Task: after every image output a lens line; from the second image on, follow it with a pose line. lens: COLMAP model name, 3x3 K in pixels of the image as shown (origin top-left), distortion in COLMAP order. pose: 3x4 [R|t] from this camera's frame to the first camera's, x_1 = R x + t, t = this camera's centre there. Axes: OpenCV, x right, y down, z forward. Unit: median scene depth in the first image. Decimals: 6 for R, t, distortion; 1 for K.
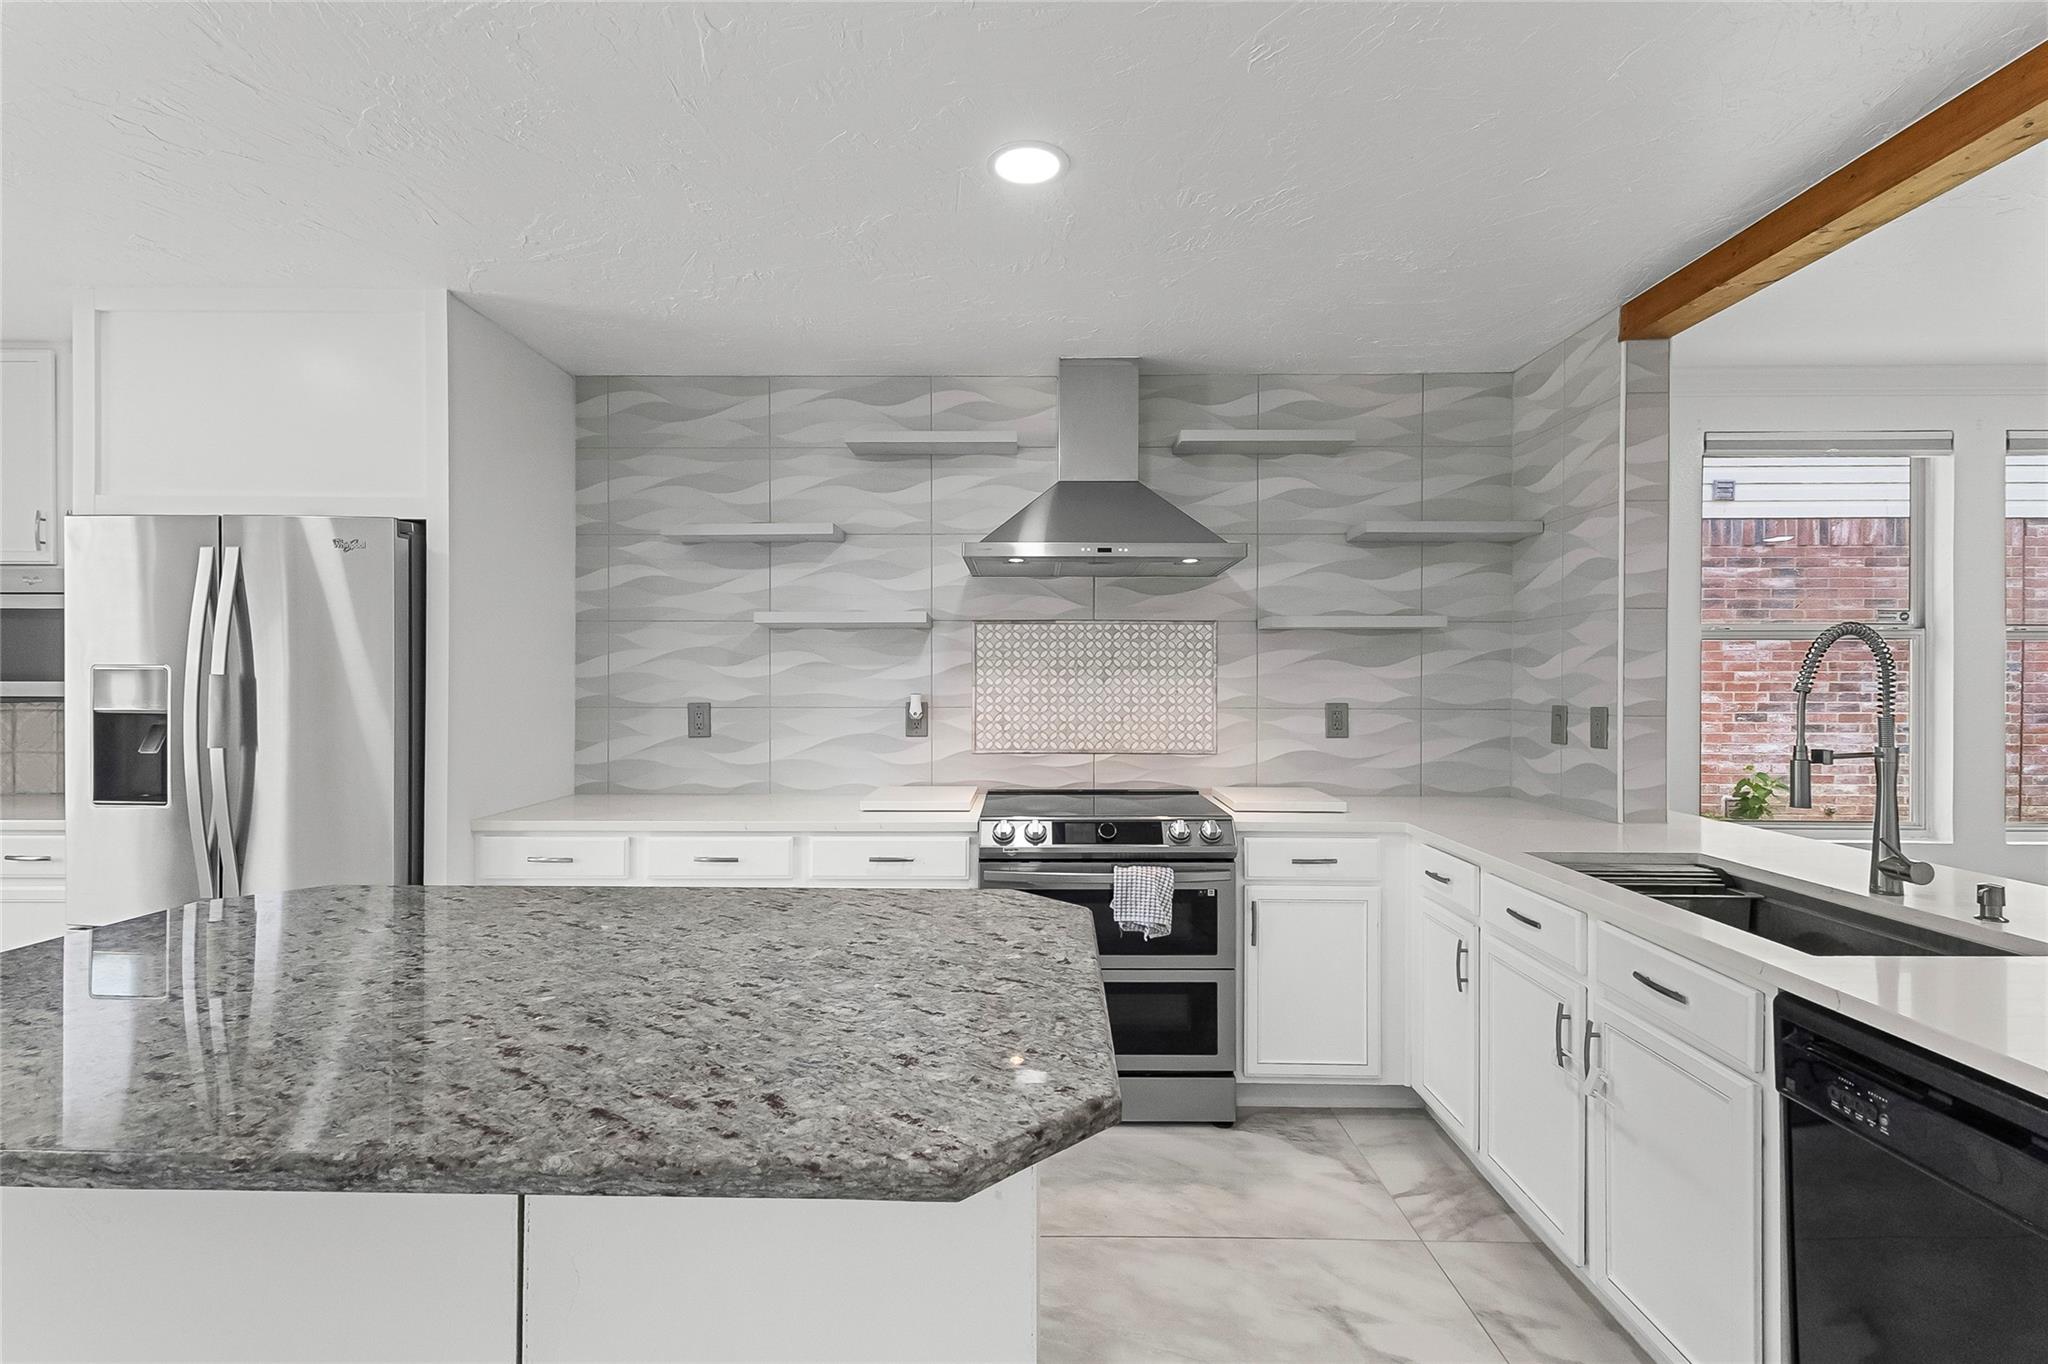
lens RADIAL K [[936.7, 0, 1023.4], [0, 936.7, 676.6], [0, 0, 1]] dist [0.011585, -0.001022]
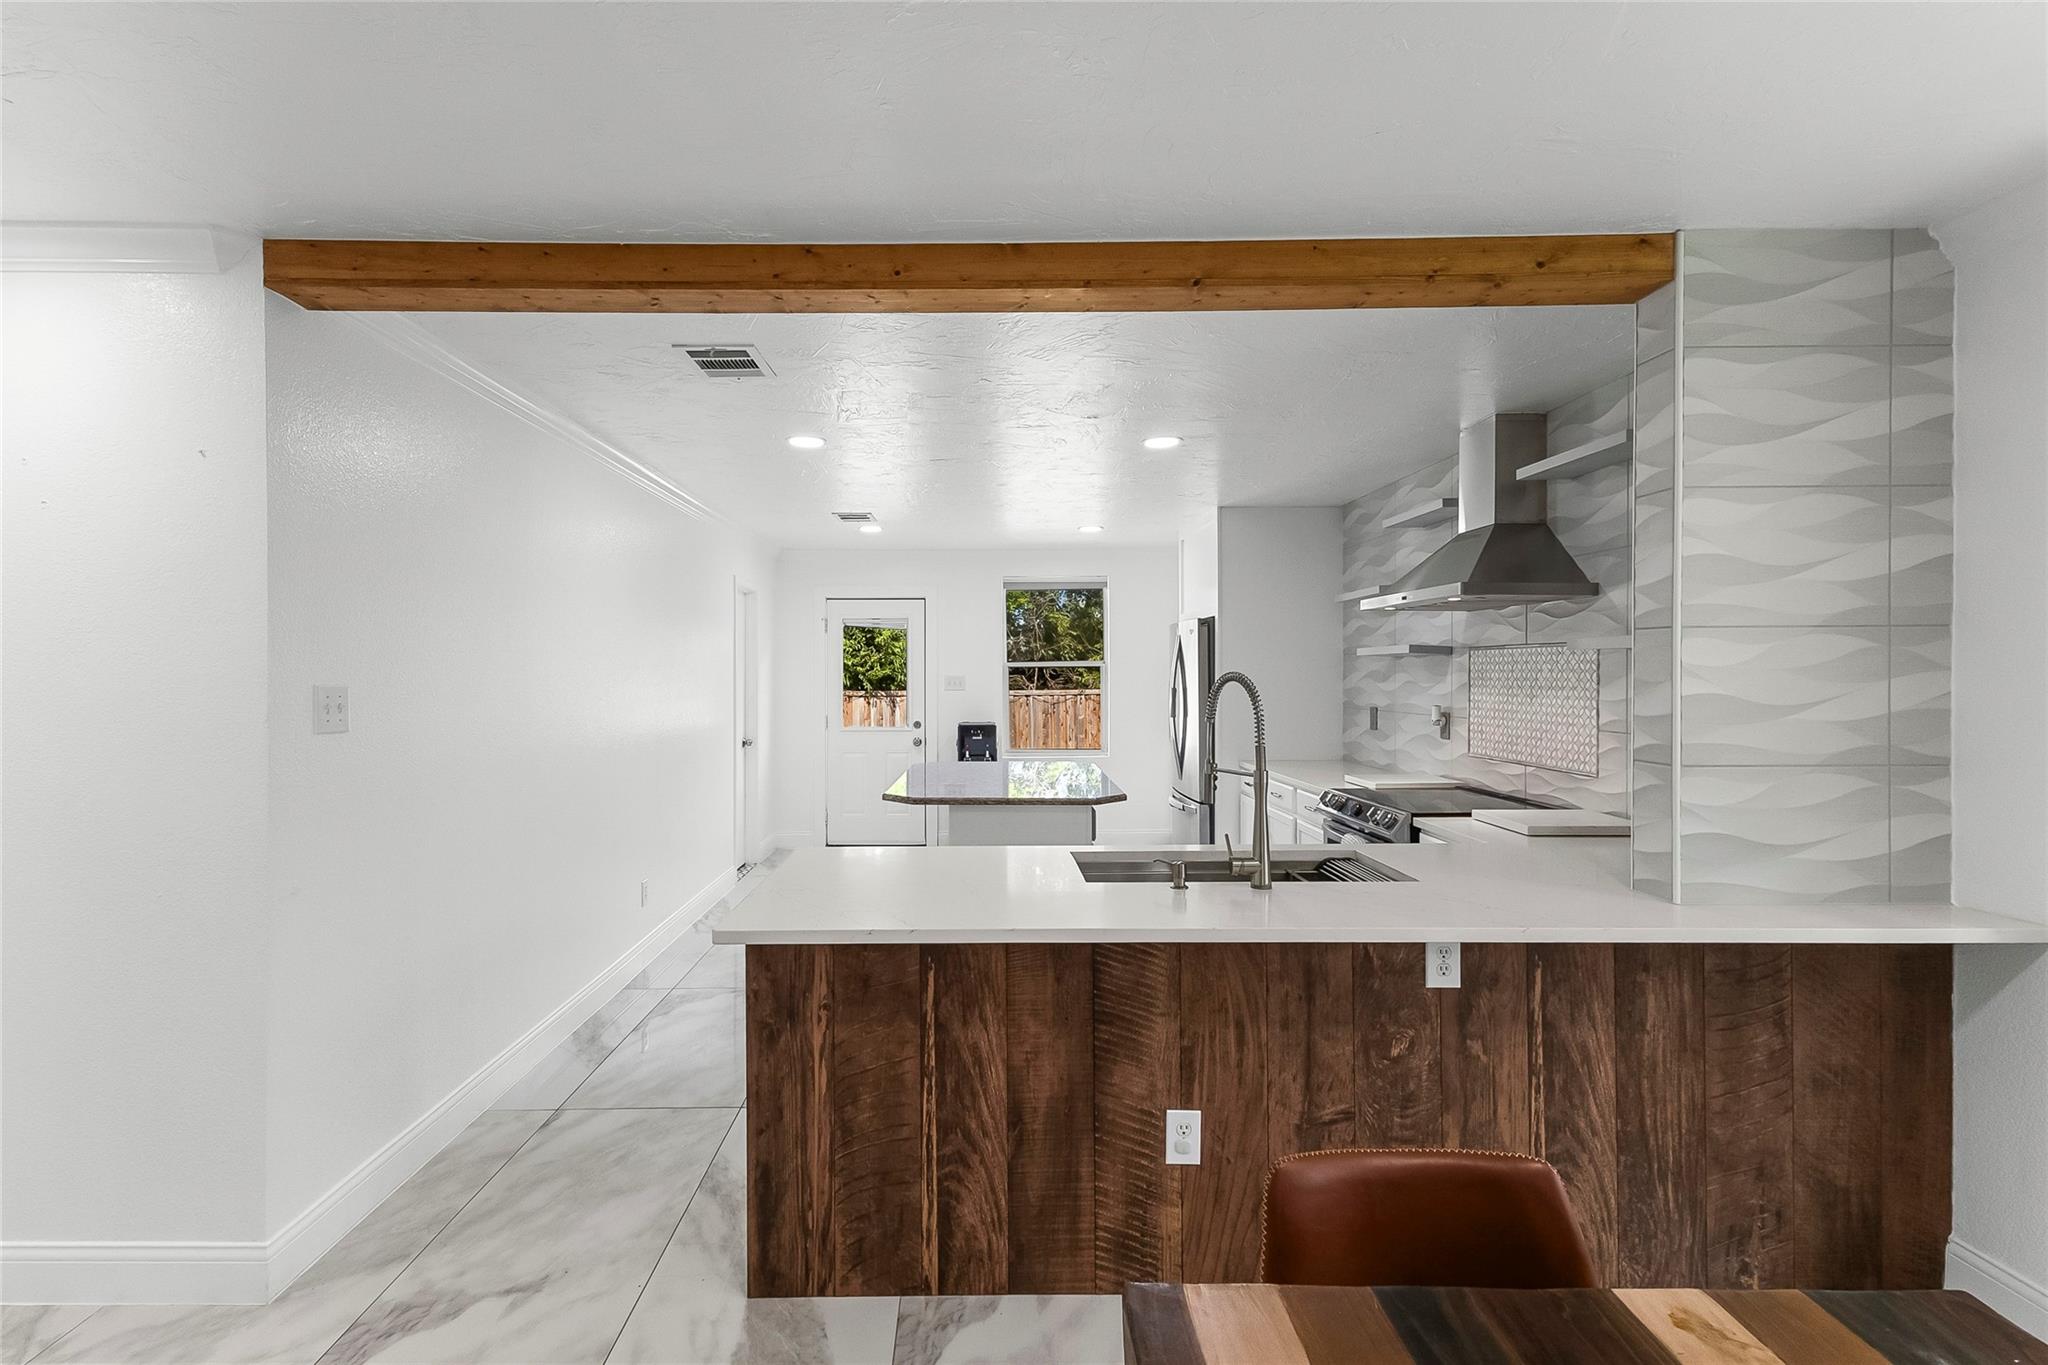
lens RADIAL K [[936.7, 0, 968.9], [0, 936.7, 676.7], [0, 0, 1]] dist [0.011585, -0.001022]
pose [[-0.000194, 0.001861, -0.999998, 1.178599], [0.008275, 0.999964, 0.001859, -0.029561], [0.999966, -0.008275, -0.000210, 0.347157]]
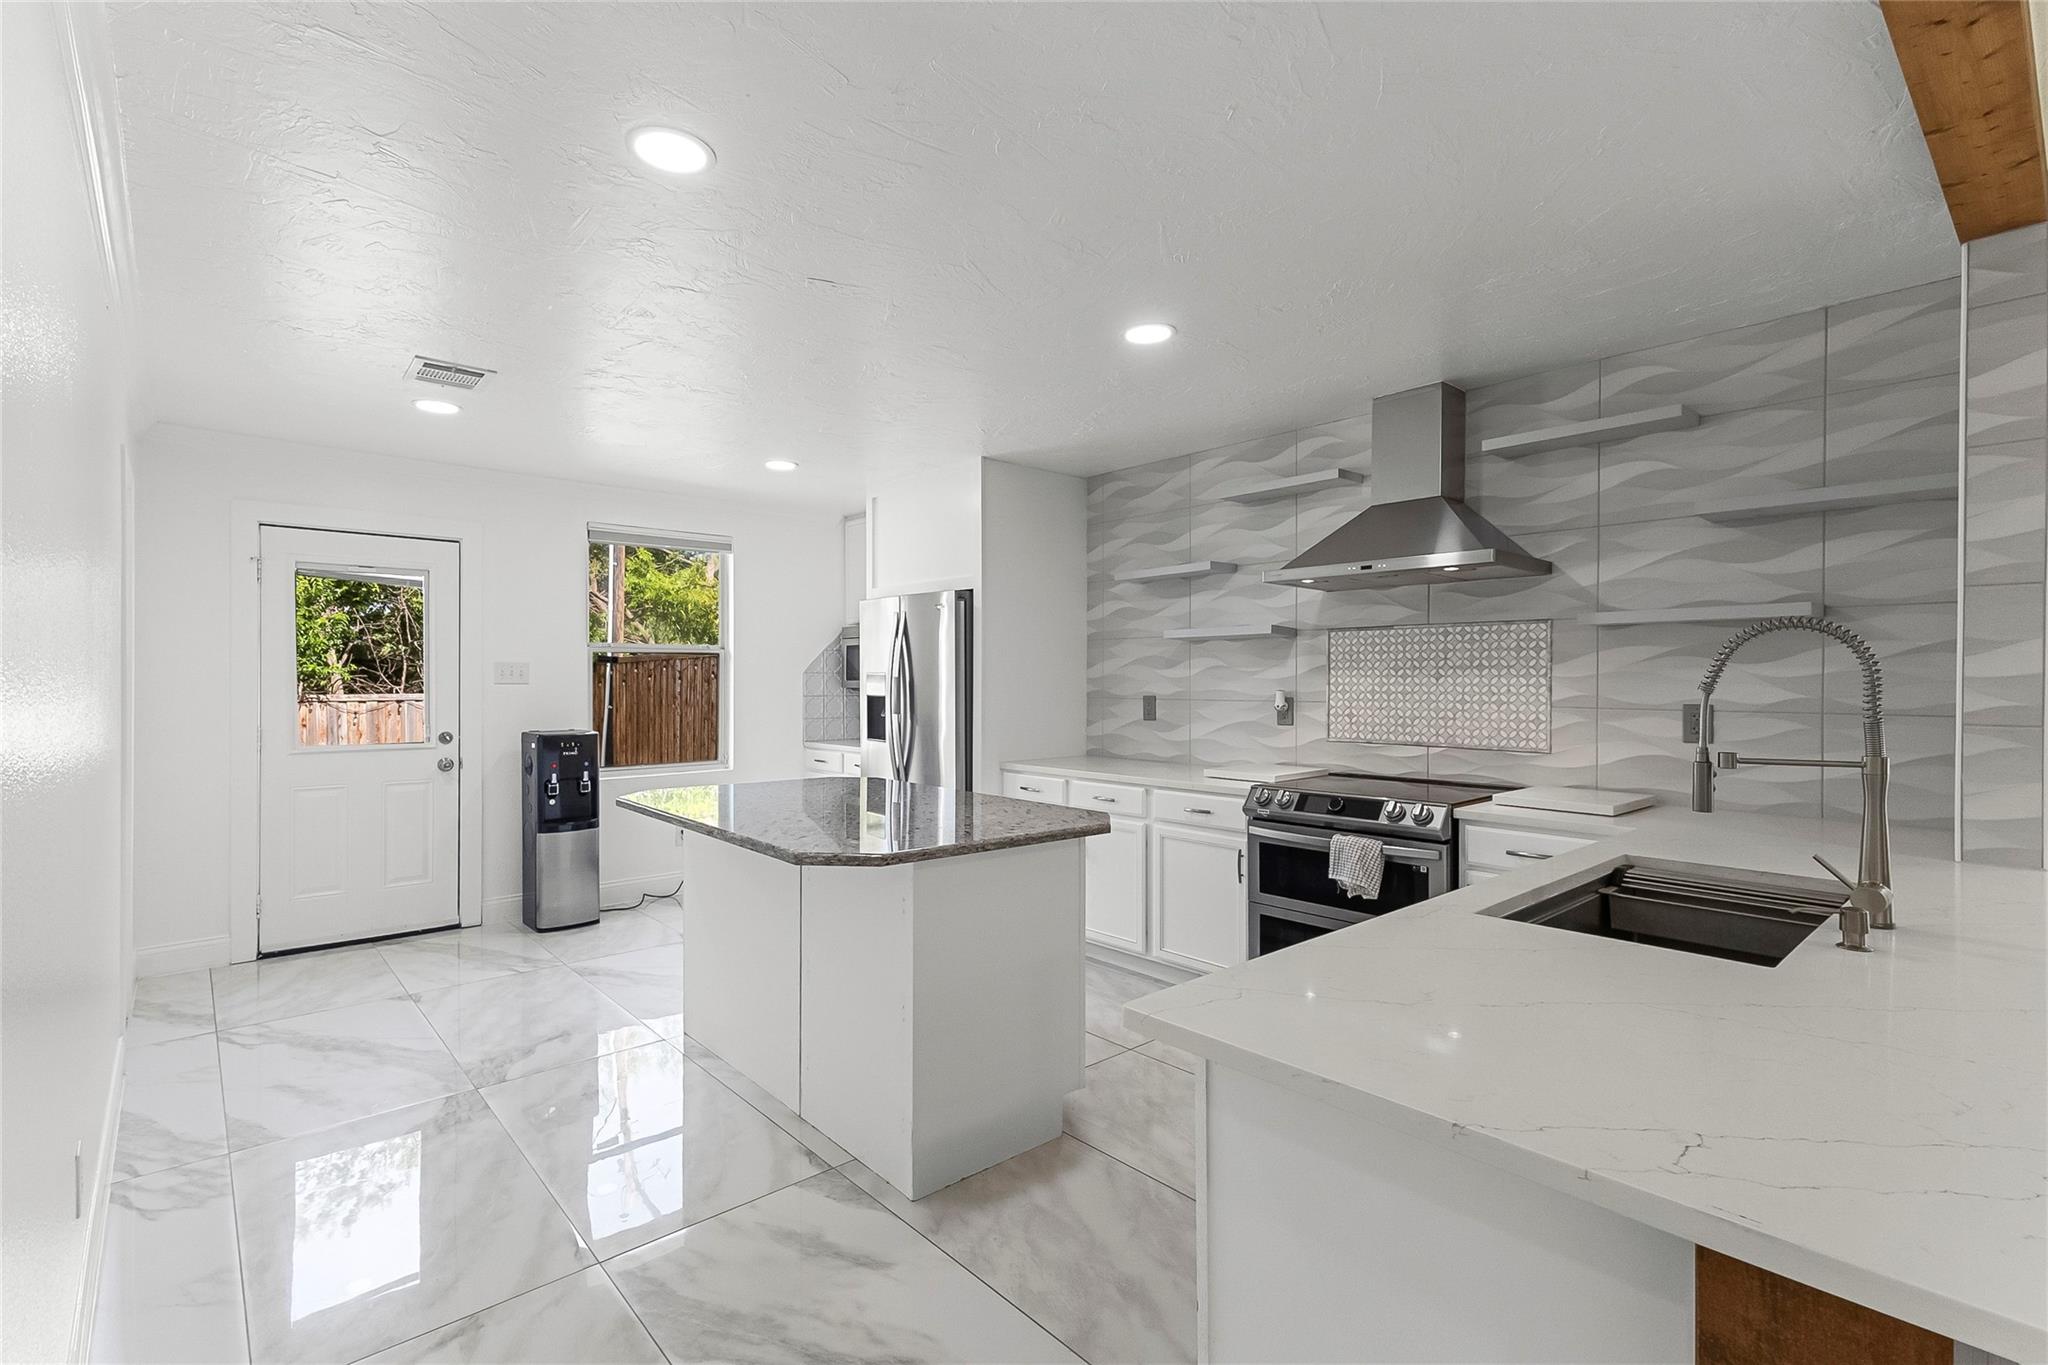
lens RADIAL K [[936.7, 0, 1008.5], [0, 936.7, 679.8], [0, 0, 1]] dist [0.011585, -0.001022]
pose [[0.661148, -0.000731, -0.750256, 0.571582], [0.003554, 0.999991, 0.002158, 0.000483], [0.750247, -0.004093, 0.661144, -0.087904]]
